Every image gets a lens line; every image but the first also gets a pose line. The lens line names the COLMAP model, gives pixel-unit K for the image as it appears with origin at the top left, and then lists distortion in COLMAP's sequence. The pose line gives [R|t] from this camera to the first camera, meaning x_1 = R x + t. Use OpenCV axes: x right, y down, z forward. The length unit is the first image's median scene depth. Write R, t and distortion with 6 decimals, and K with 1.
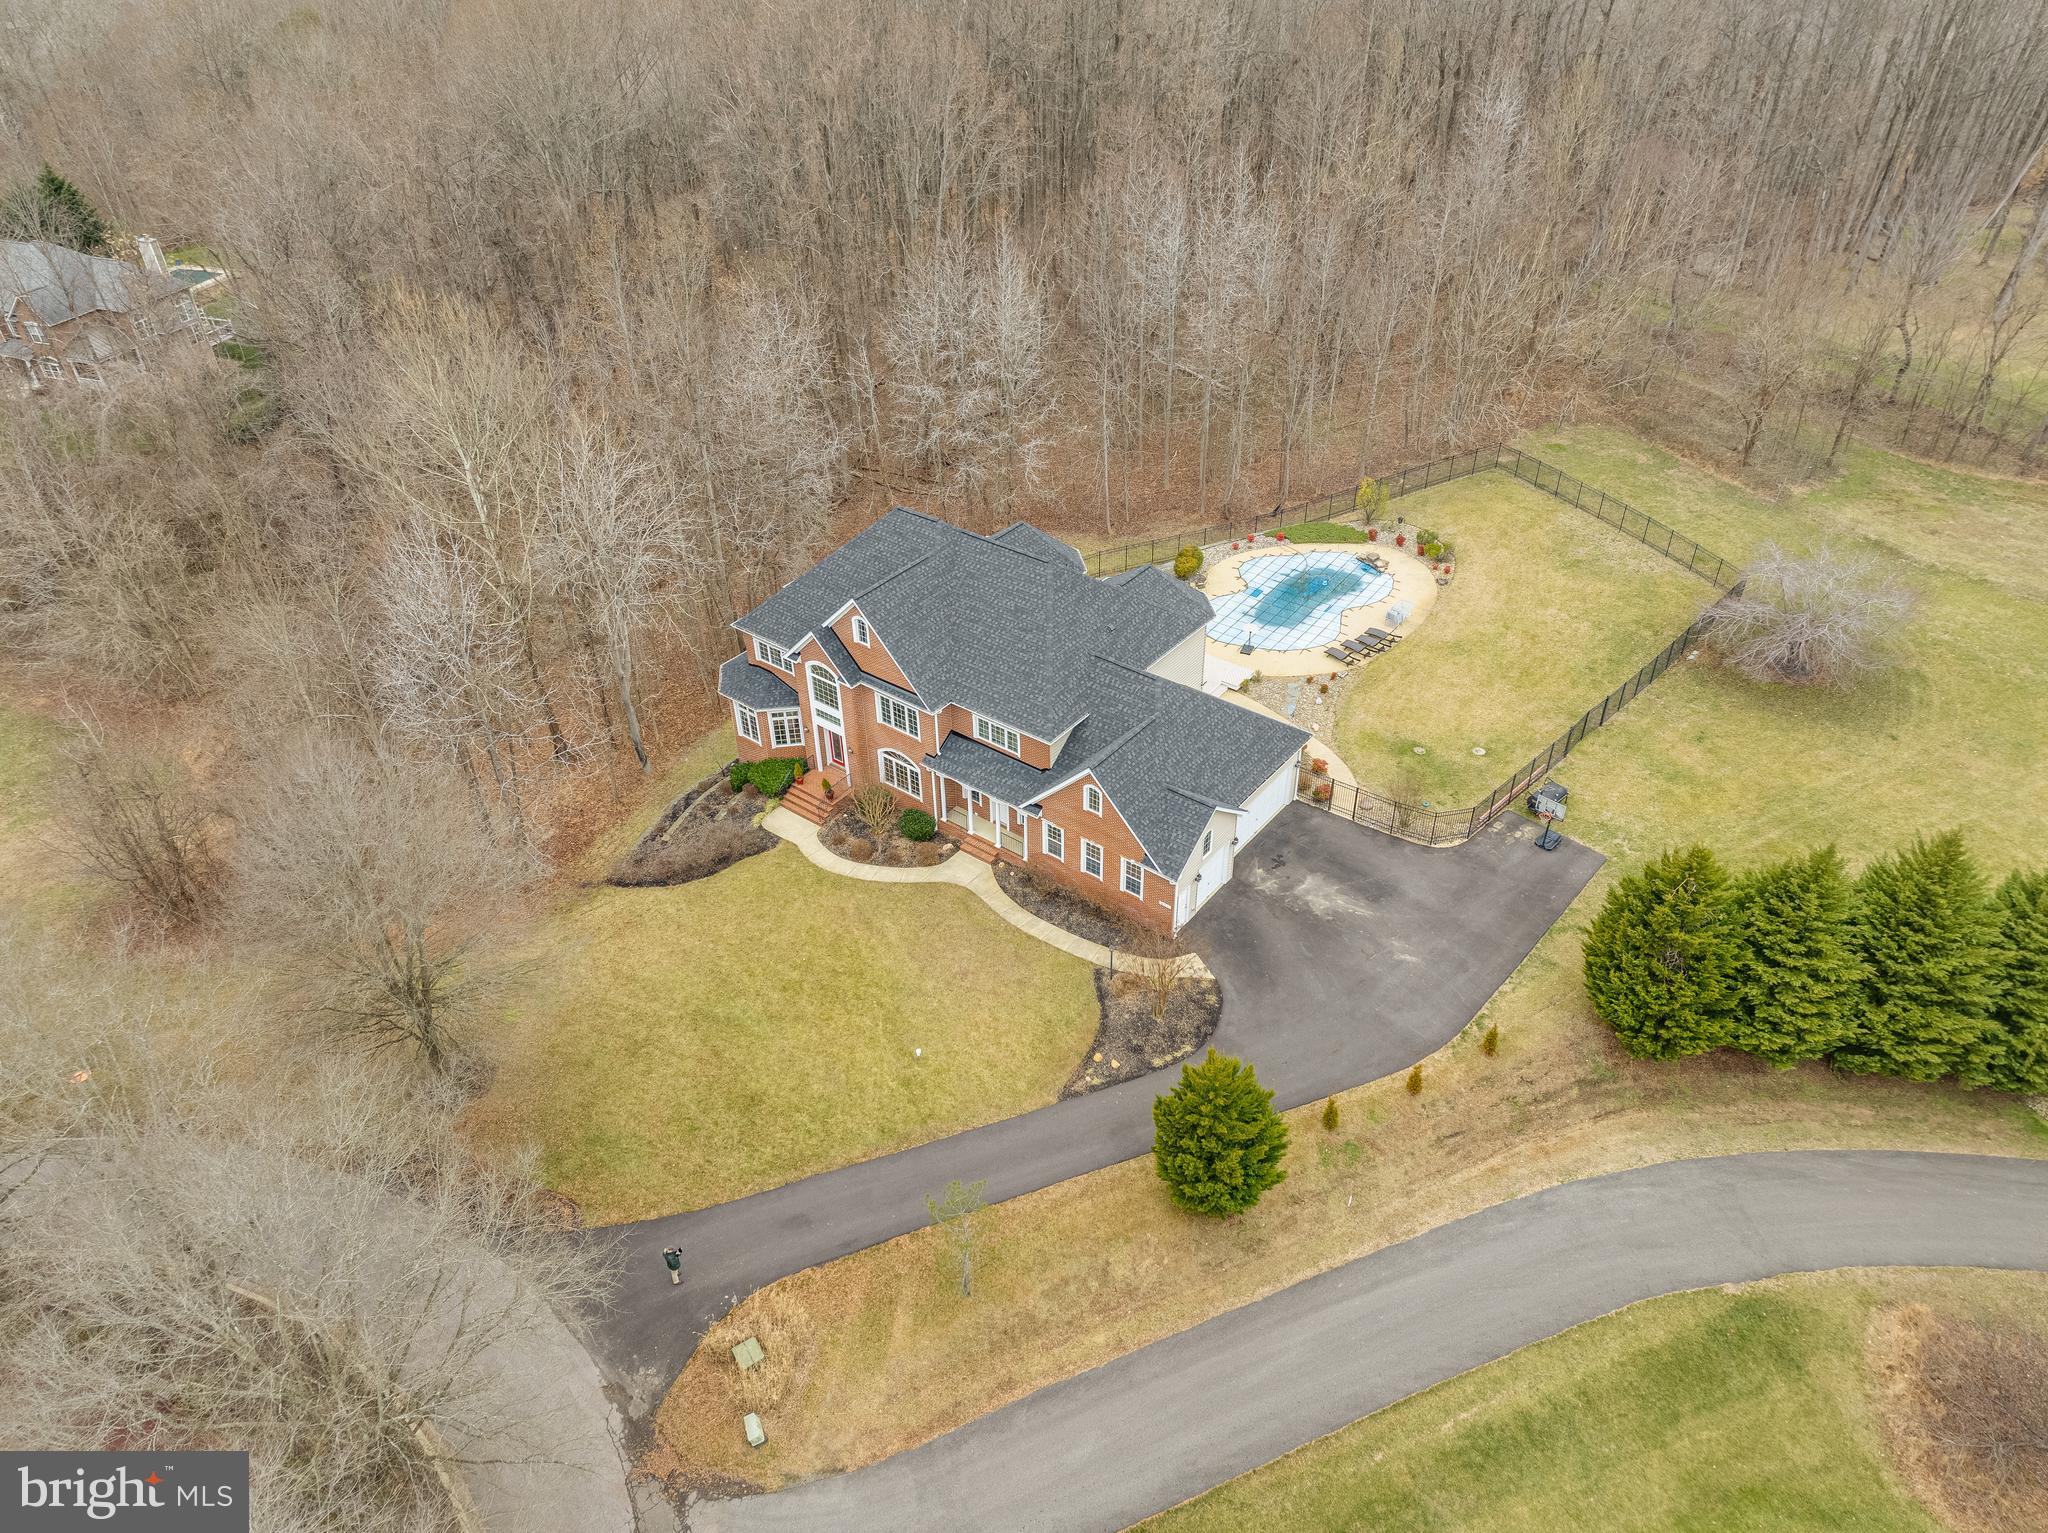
lens RADIAL K [[1415.2, 0, 1026.0], [0, 1415.2, 753.0], [0, 0, 1]] dist [0.026555, -0.002454]
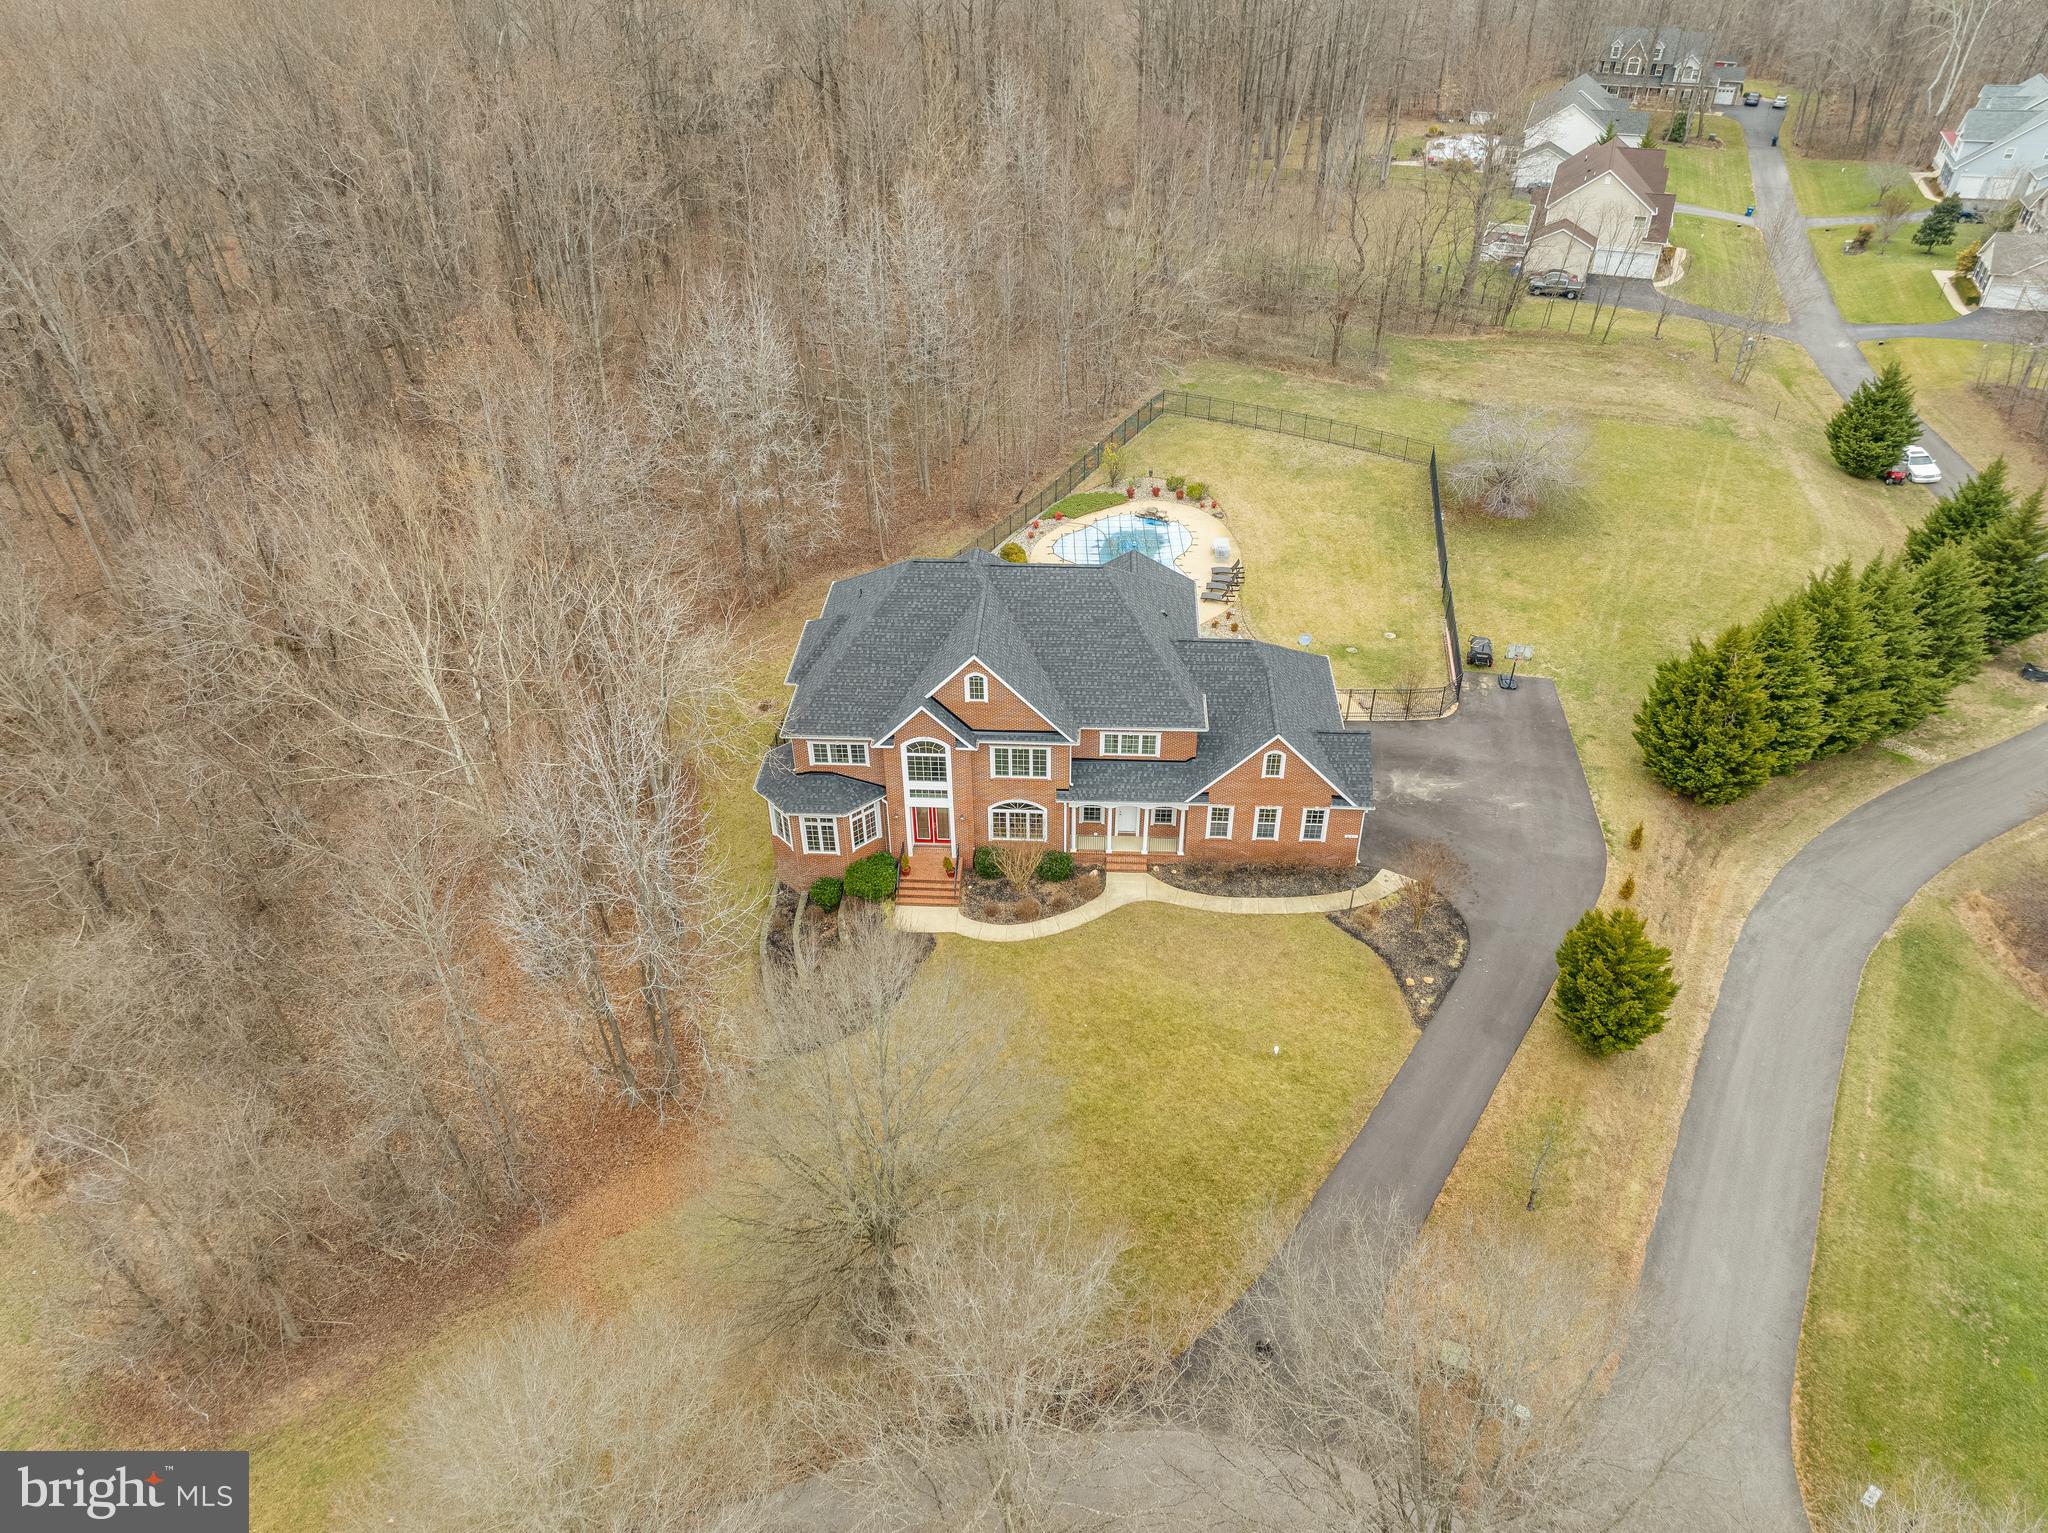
lens RADIAL K [[1415.2, 0, 1028.3], [0, 1415.2, 764.3], [0, 0, 1]] dist [0.026555, -0.002454]
pose [[0.822627, -0.326686, 0.465362, -0.531047], [0.328959, 0.941026, 0.079098, -0.098638], [-0.463758, 0.088017, 0.881579, 0.155430]]
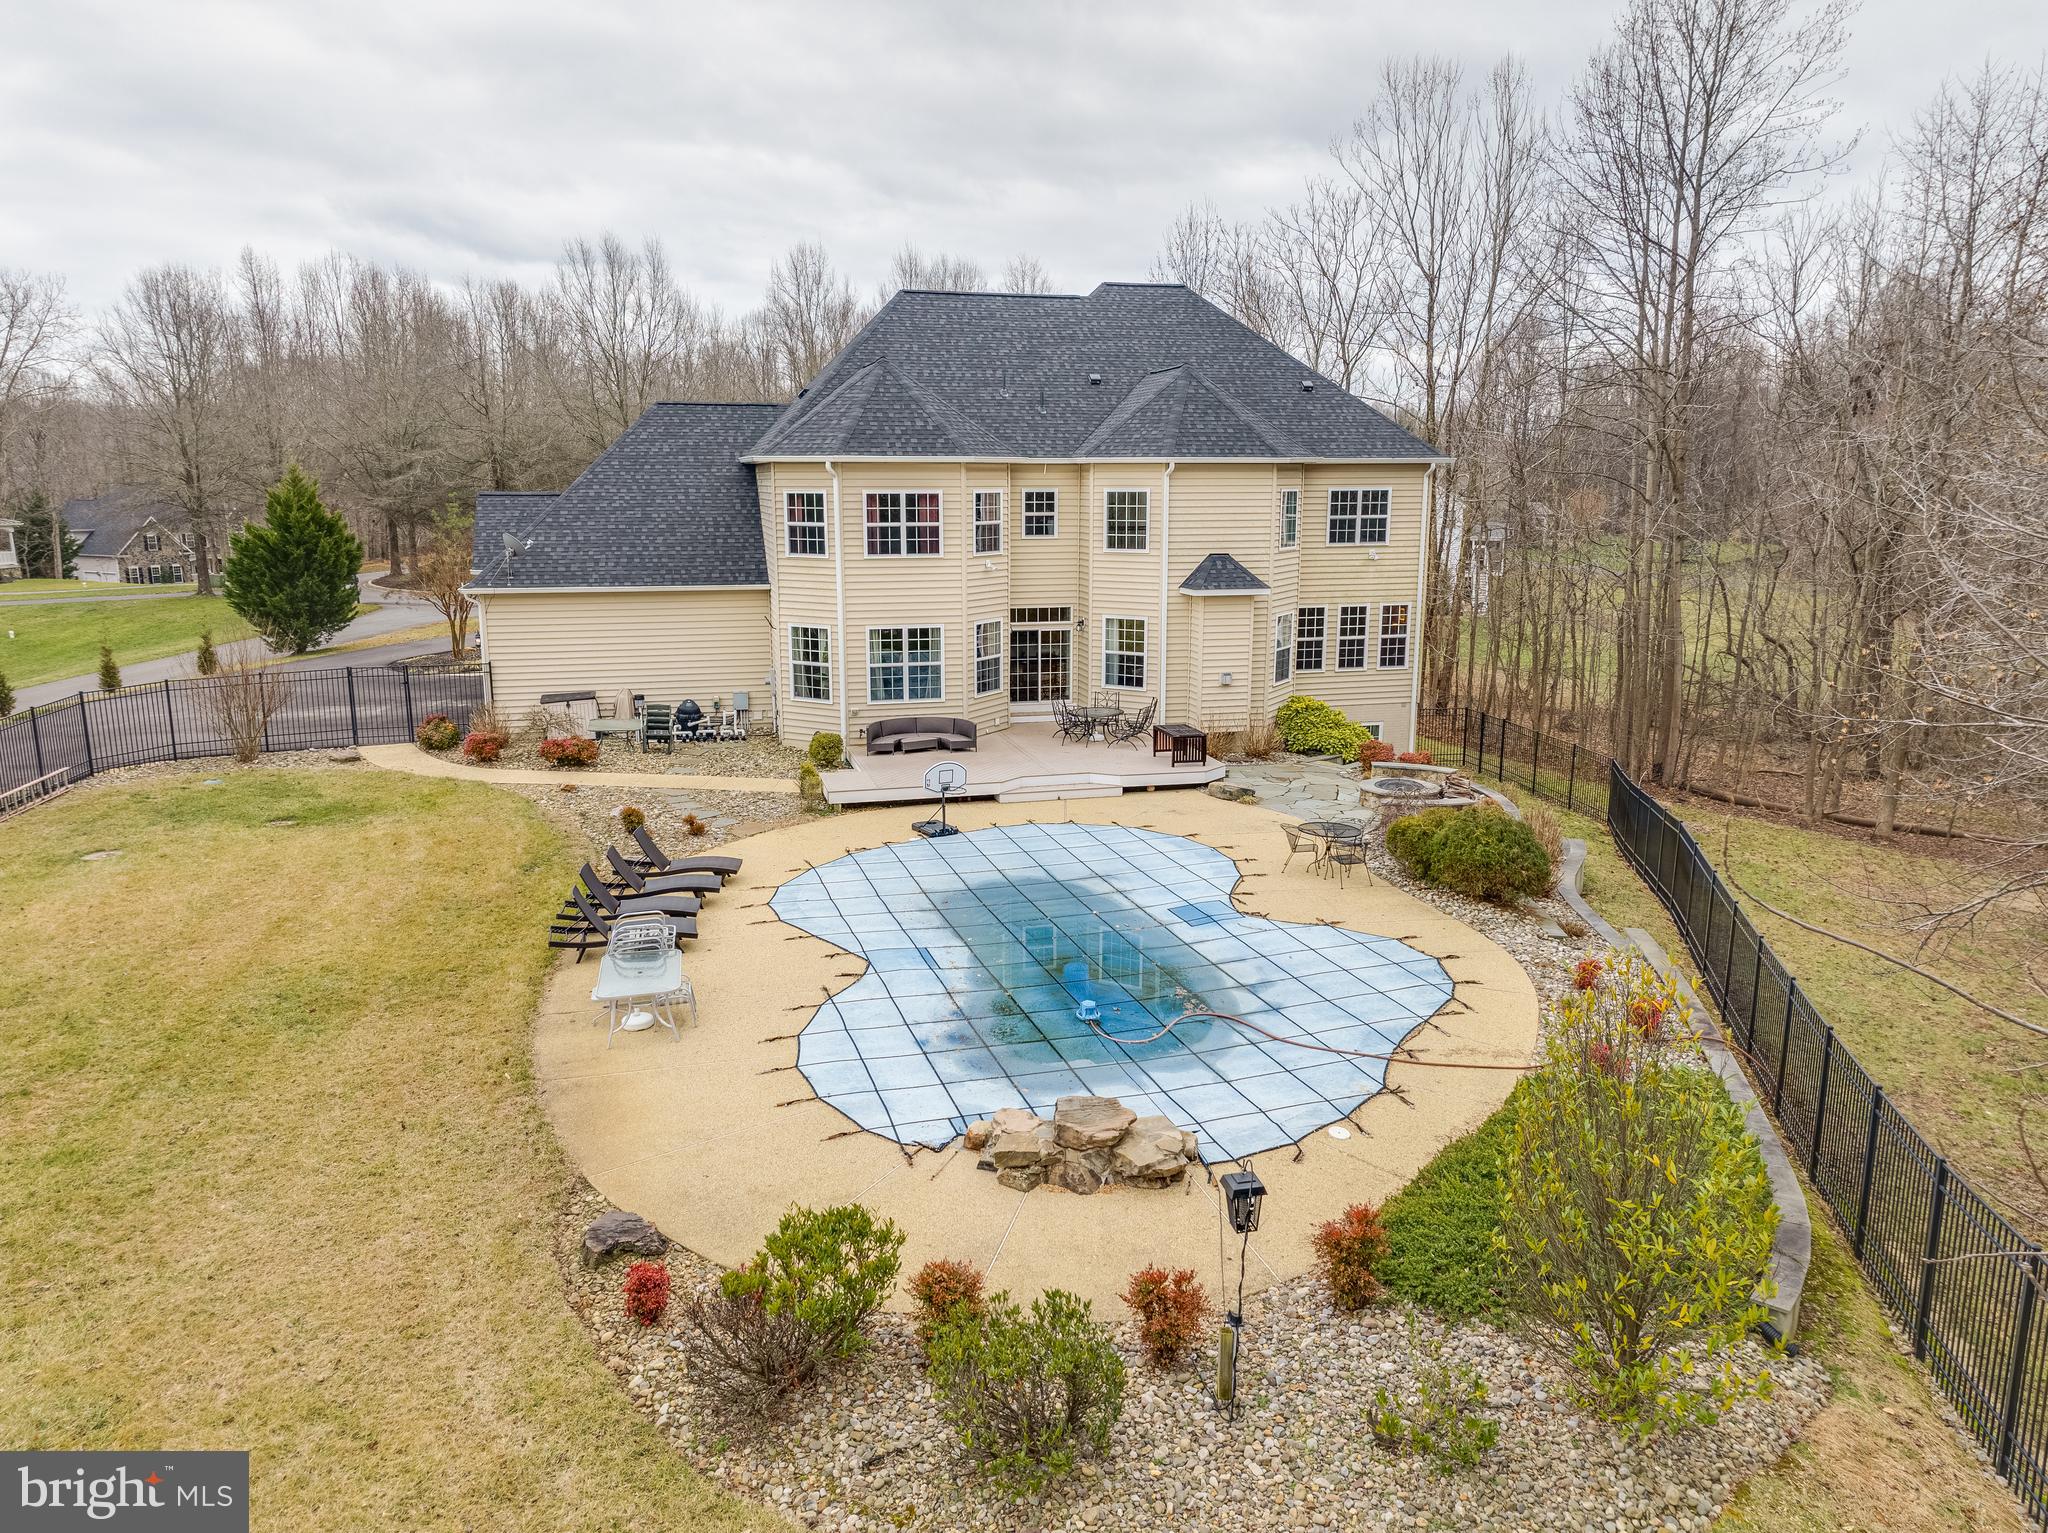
lens RADIAL K [[1415.2, 0, 1027.0], [0, 1415.2, 766.7], [0, 0, 1]] dist [0.026555, -0.002454]
pose [[-0.613937, 0.176140, -0.769452, 0.491400], [-0.452843, 0.719829, 0.526098, -0.333450], [0.646541, 0.671432, -0.362166, 1.383591]]
